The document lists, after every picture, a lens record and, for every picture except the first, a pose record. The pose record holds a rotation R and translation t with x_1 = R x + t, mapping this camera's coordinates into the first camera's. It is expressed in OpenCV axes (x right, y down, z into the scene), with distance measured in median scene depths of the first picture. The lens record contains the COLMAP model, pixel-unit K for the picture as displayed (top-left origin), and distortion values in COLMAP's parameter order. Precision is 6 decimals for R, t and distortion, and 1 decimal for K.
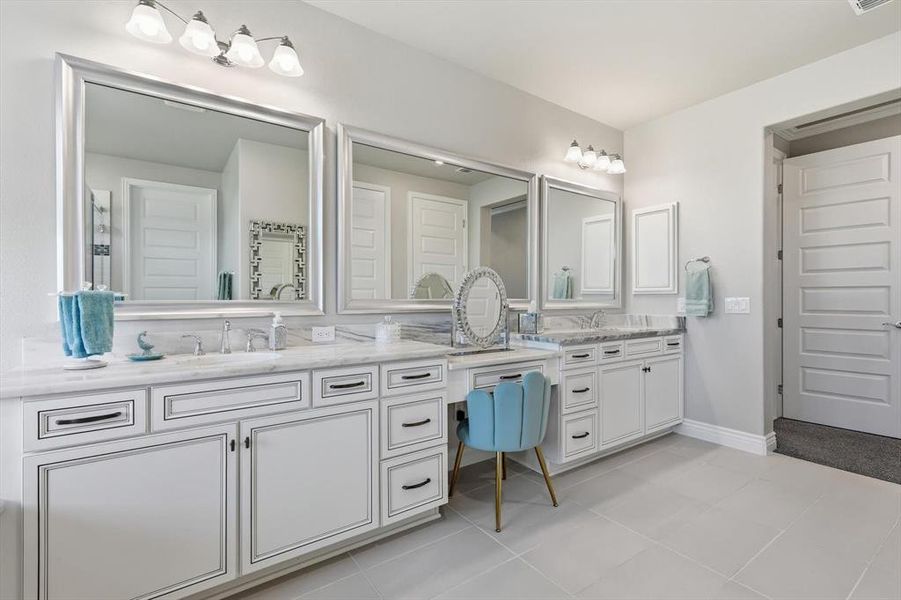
lens RADIAL K [[400.8, 0, 452.2], [0, 400.8, 303.0], [0, 0, 1]] dist [0.007795, -0.001355]
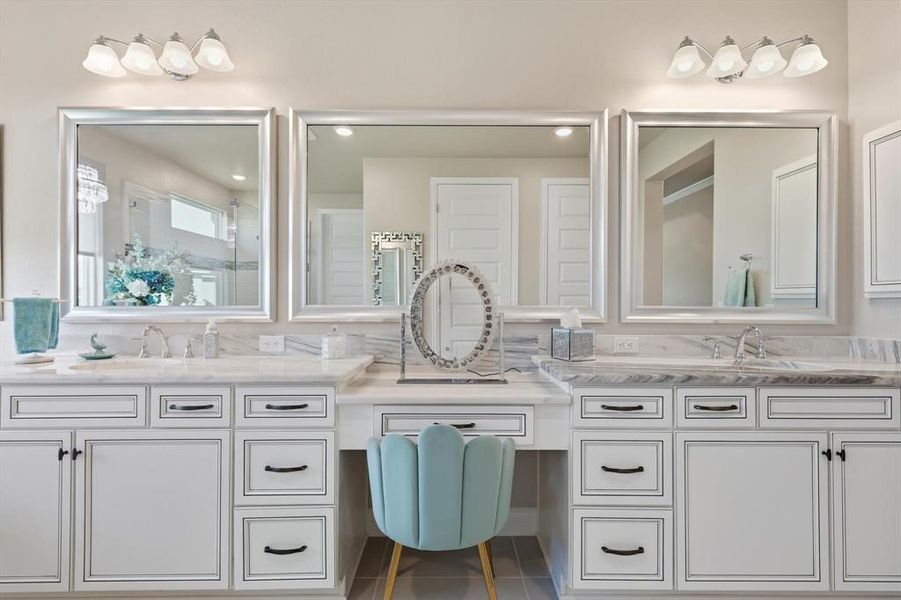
lens RADIAL K [[400.8, 0, 442.2], [0, 400.8, 308.0], [0, 0, 1]] dist [0.007795, -0.001355]
pose [[0.827575, 0.005927, -0.561323, 0.497411], [-0.009716, 0.999946, -0.003766, -0.003534], [0.561270, 0.008571, 0.827588, 0.457724]]
